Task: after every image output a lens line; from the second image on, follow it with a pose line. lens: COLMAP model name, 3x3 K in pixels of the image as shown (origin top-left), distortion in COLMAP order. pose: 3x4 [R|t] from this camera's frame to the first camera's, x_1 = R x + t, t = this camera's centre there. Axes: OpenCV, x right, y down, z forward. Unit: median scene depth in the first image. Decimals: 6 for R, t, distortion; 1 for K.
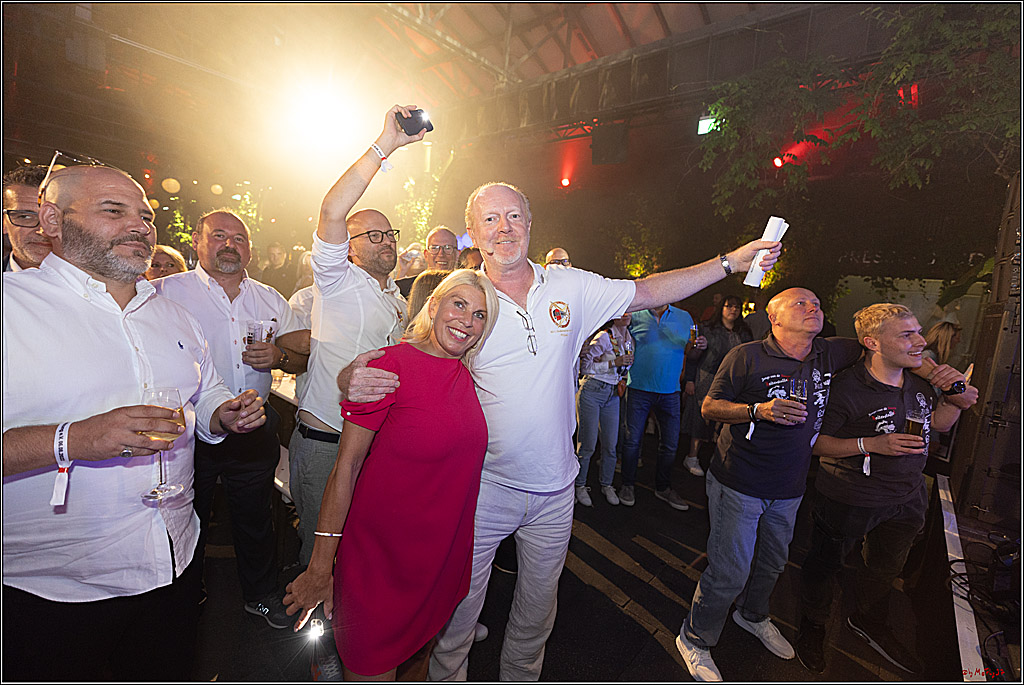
lens RADIAL K [[455.1, 0, 512.0], [0, 455.1, 342.5], [0, 0, 1]] dist [-0.000323, 0.000113]
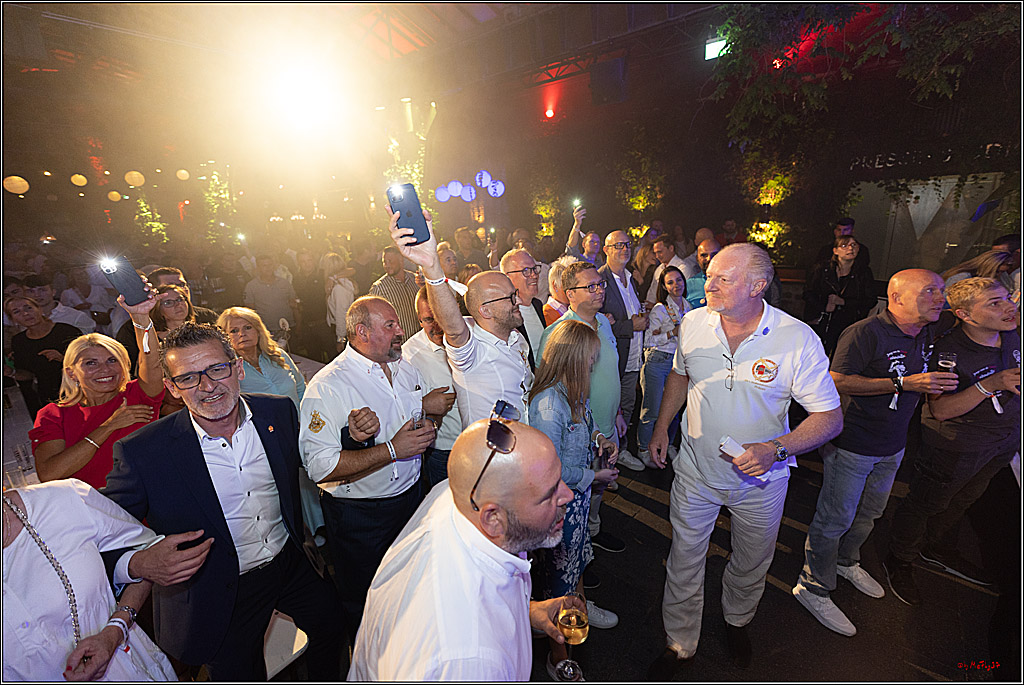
lens RADIAL K [[456.7, 0, 510.2], [0, 456.7, 343.8], [0, 0, 1]] dist [0.000148, 0.000666]
pose [[0.988623, -0.150403, 0.002052, -0.051040], [0.148374, 0.977345, 0.150939, -0.056185], [-0.024707, -0.148917, 0.988541, -0.005620]]
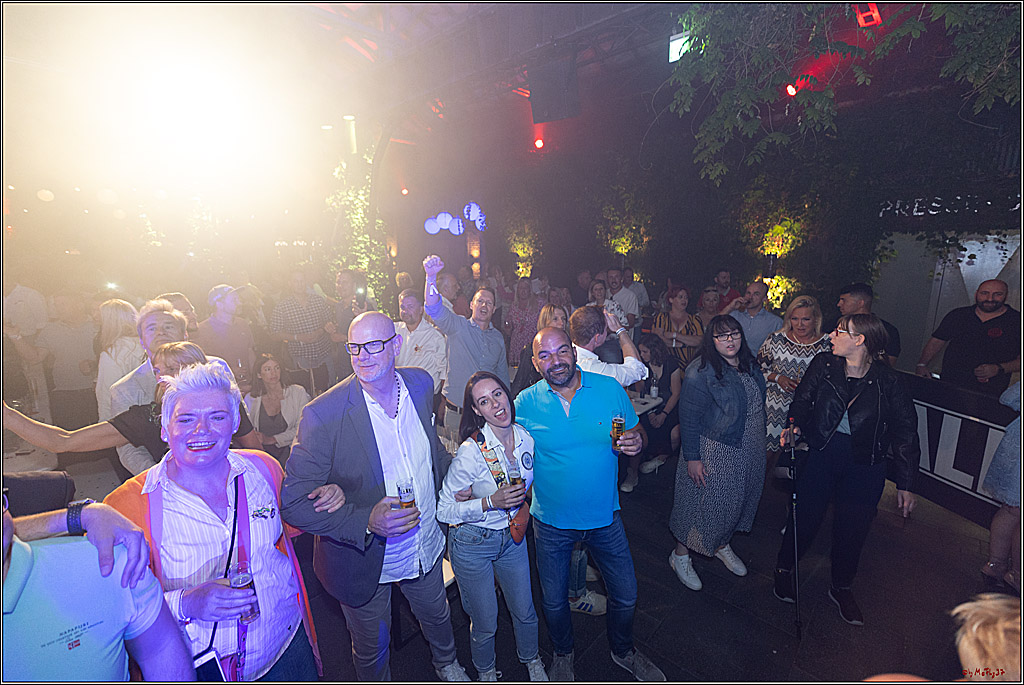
lens RADIAL K [[451.6, 0, 512.3], [0, 451.6, 339.6], [0, 0, 1]] dist [-0.000622, -0.000255]
pose [[0.994518, -0.090488, -0.052409, 0.108202], [0.093934, 0.993286, 0.067523, -0.067570], [0.045947, -0.072076, 0.996340, 0.173095]]
